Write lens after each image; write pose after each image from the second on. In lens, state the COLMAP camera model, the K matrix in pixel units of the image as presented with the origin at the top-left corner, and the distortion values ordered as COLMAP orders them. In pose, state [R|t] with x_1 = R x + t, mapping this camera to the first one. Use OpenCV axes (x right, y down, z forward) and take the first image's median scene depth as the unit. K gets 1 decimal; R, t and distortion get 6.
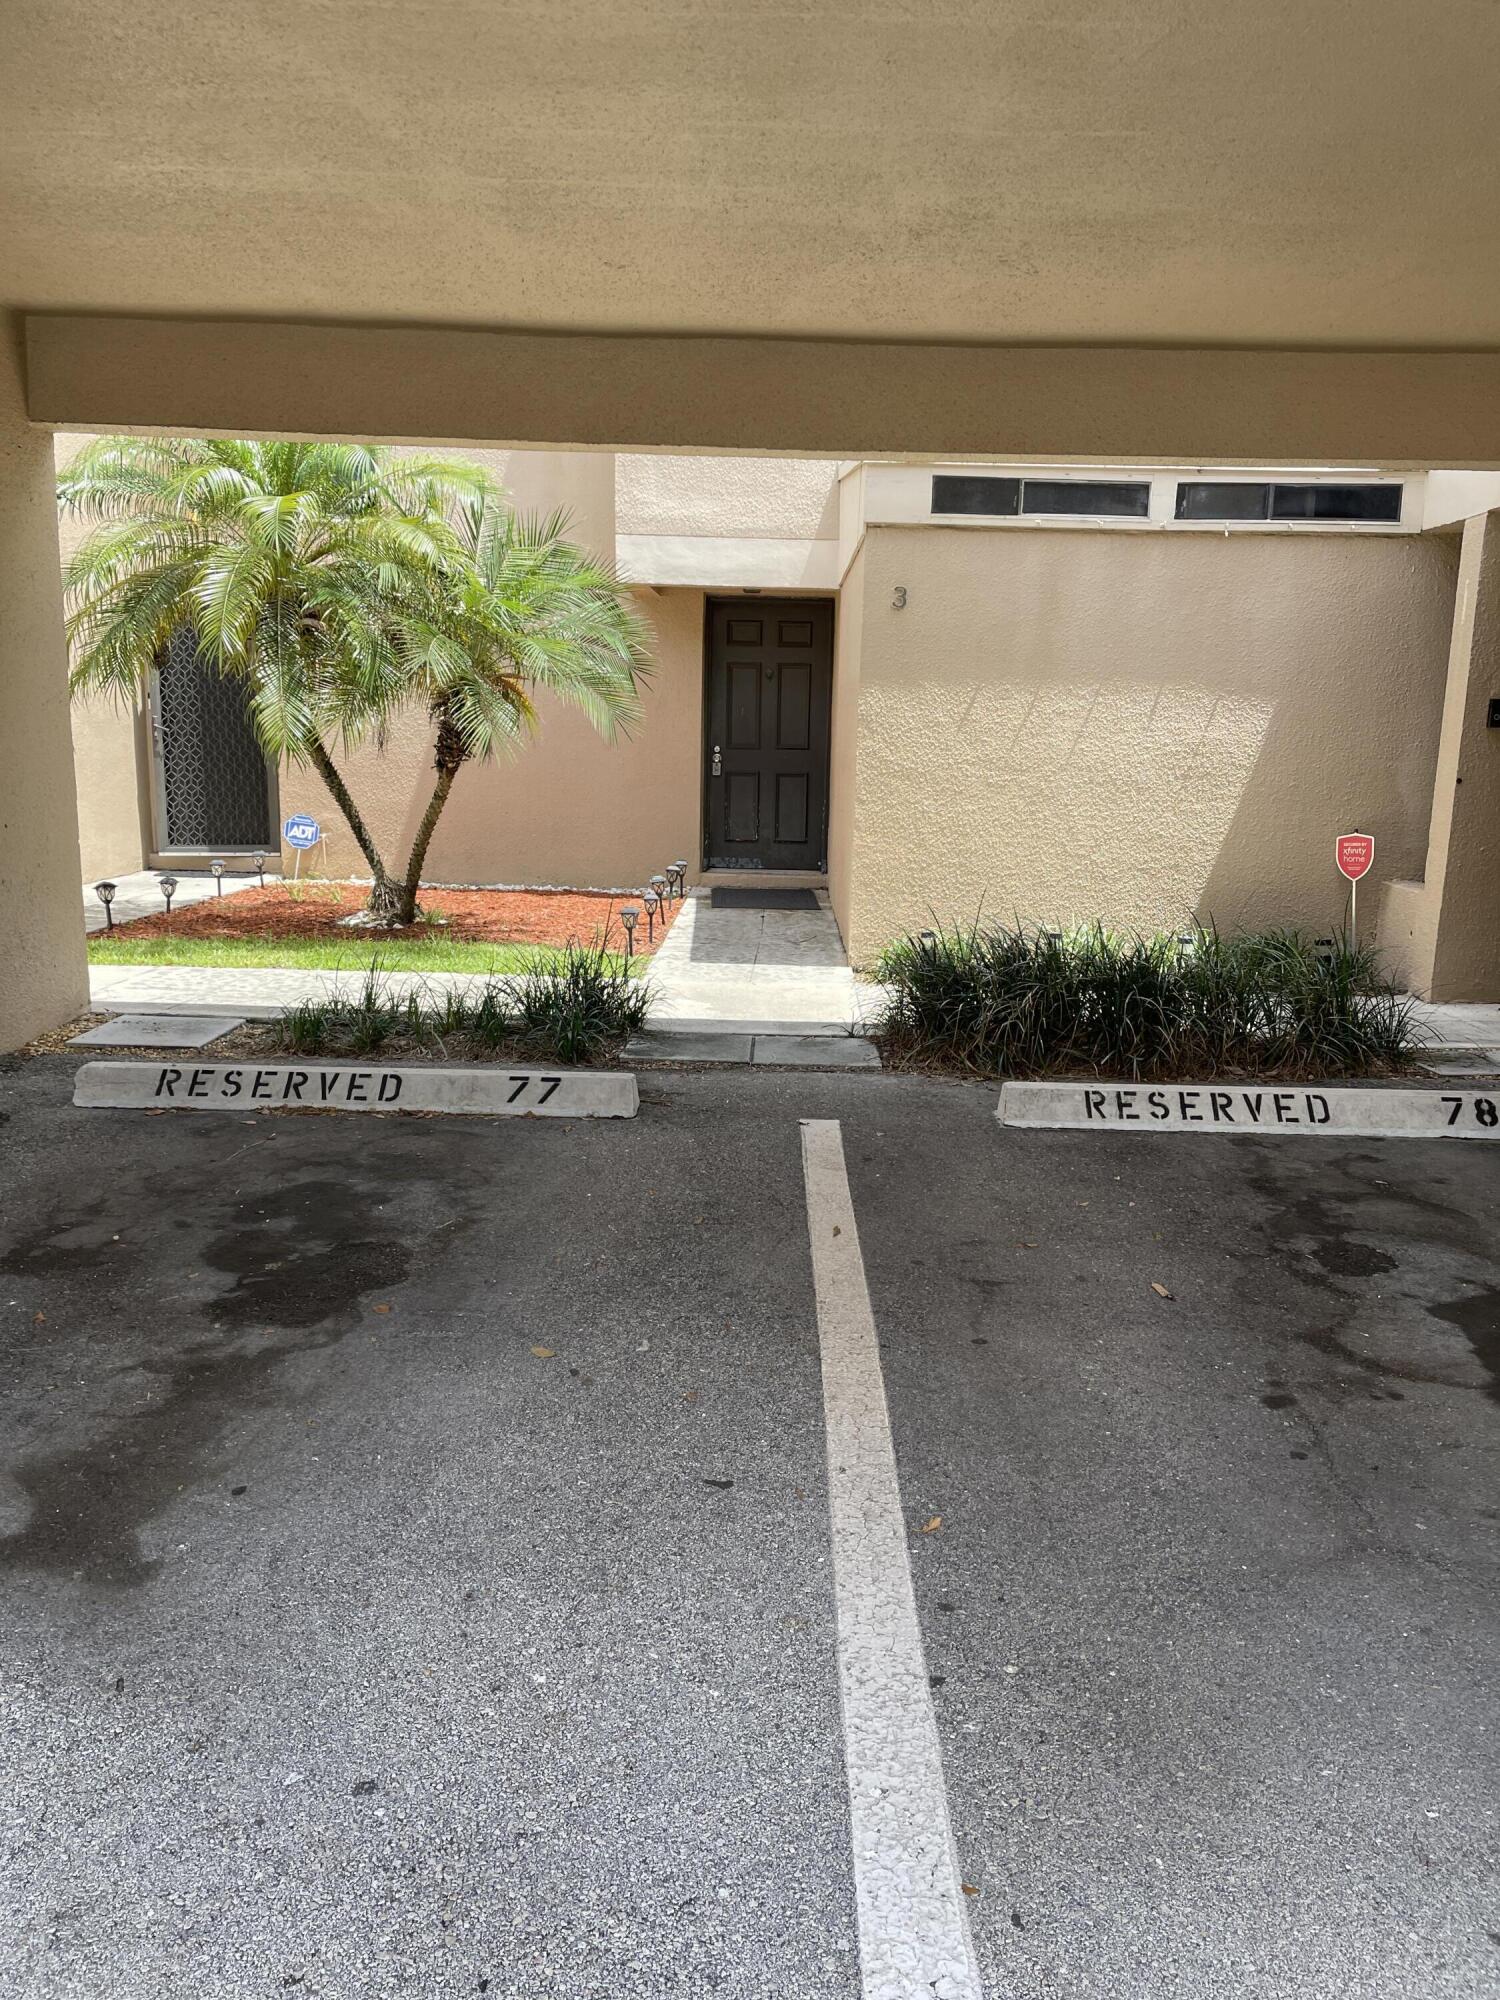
lens RADIAL K [[1532.6, 0, 750.0], [0, 1532.6, 1000.0], [0, 0, 1]] dist [0.140272, -0.220306]
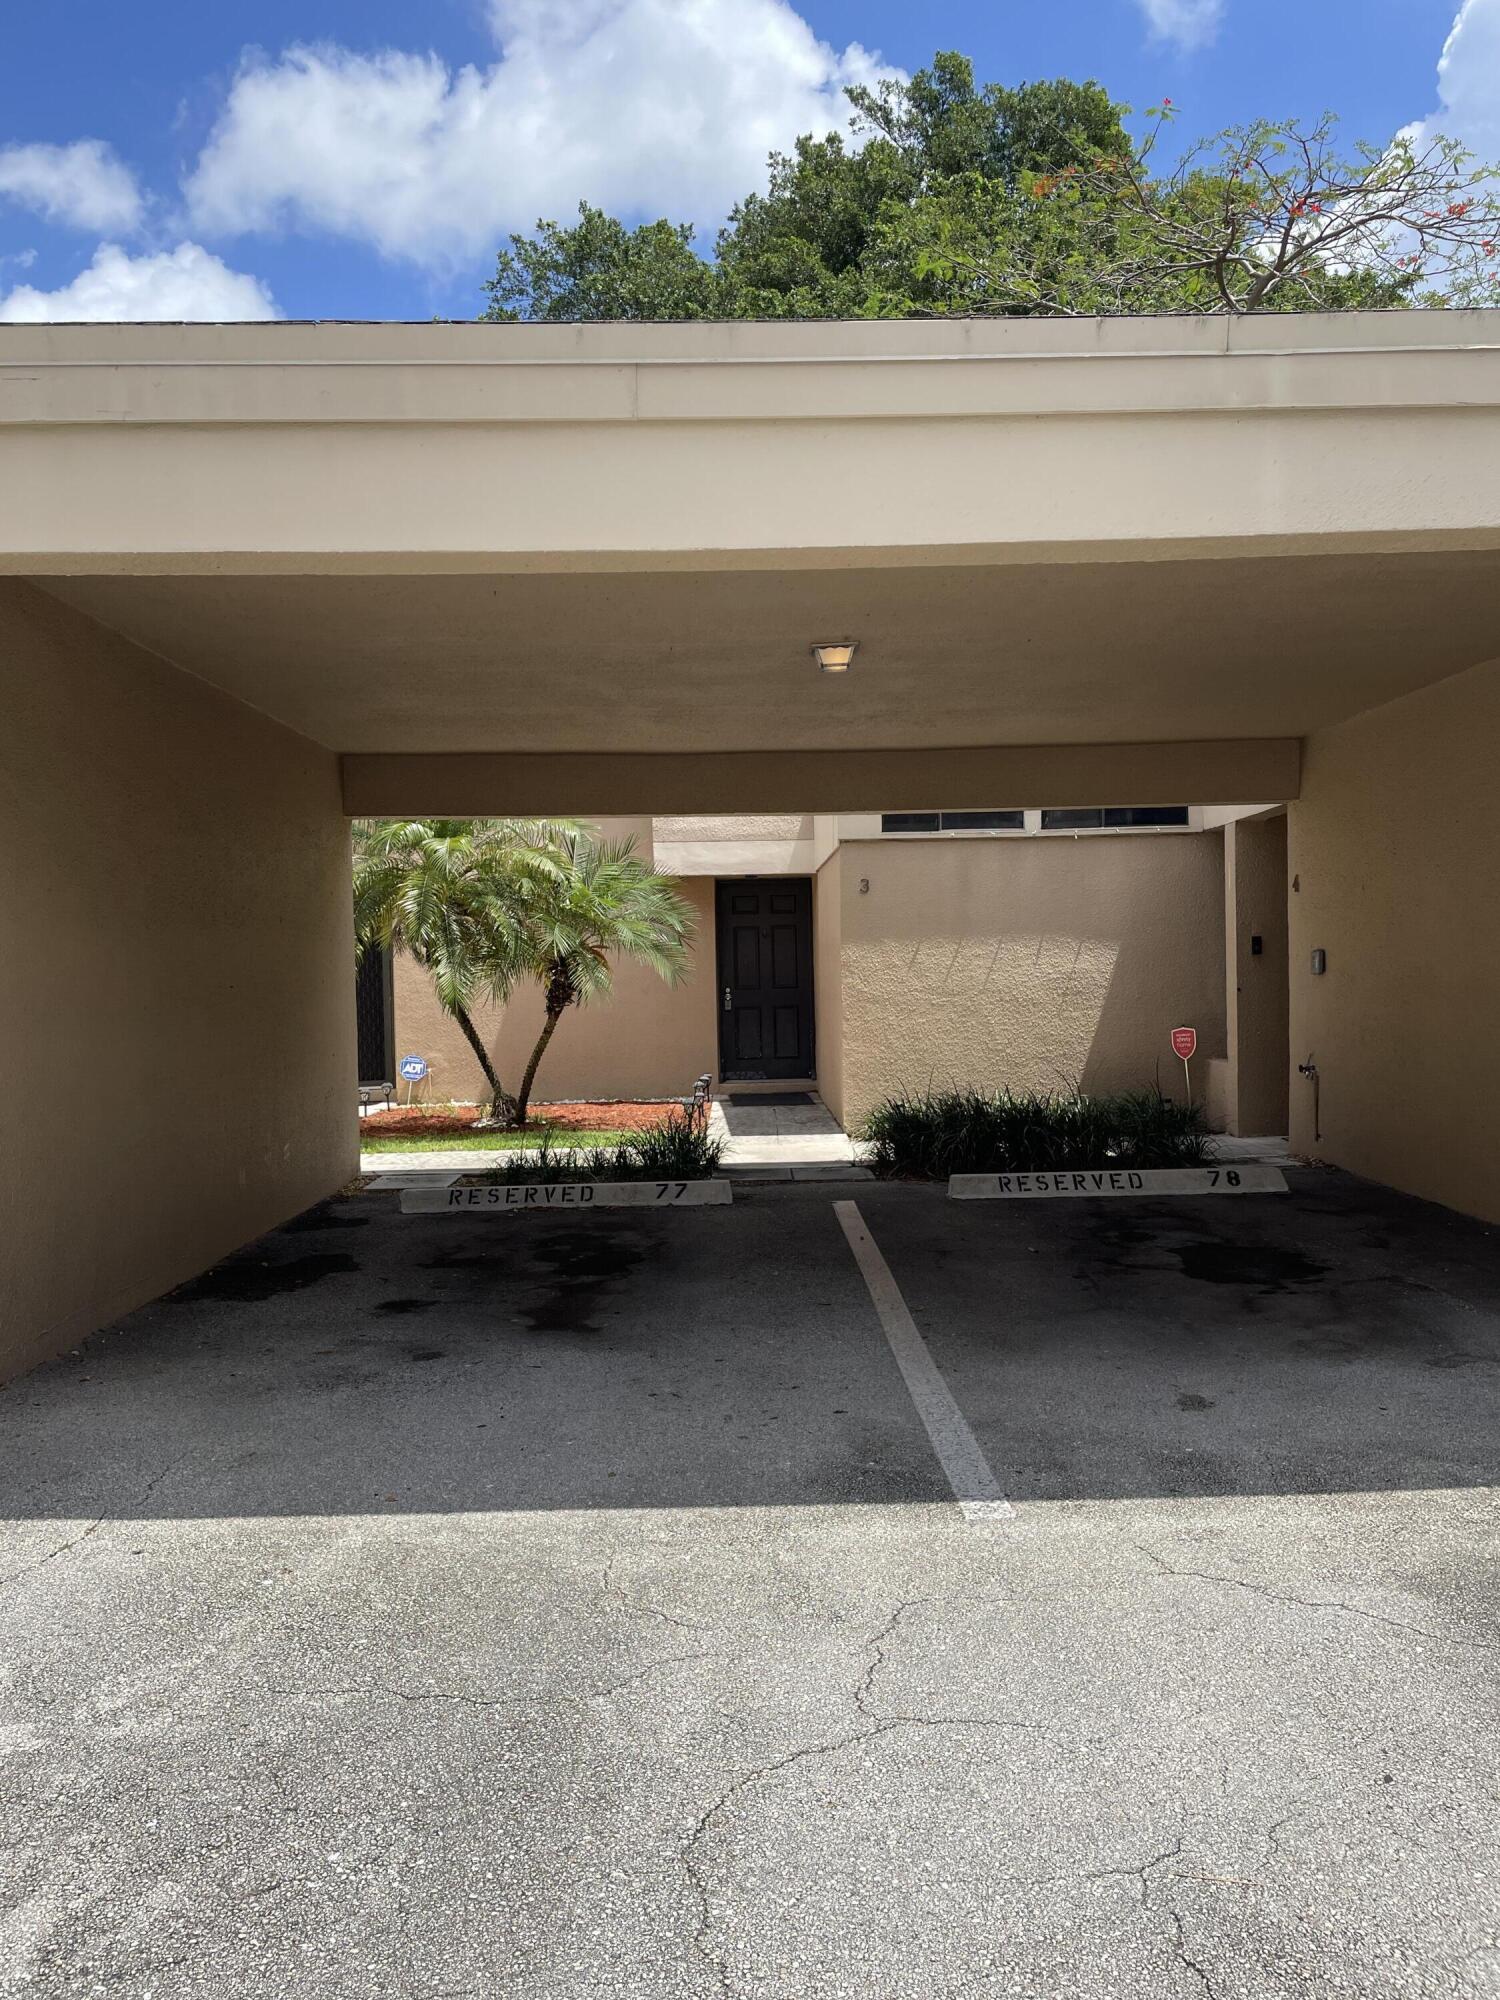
lens RADIAL K [[1522.3, 0, 713.9], [0, 1522.3, 1004.2], [0, 0, 1]] dist [0.141813, 0.001373]
pose [[0.999015, -0.044183, 0.004112, -0.062405], [0.044290, 0.987134, -0.153640, 0.078146], [0.002729, 0.153670, 0.988118, -0.462777]]
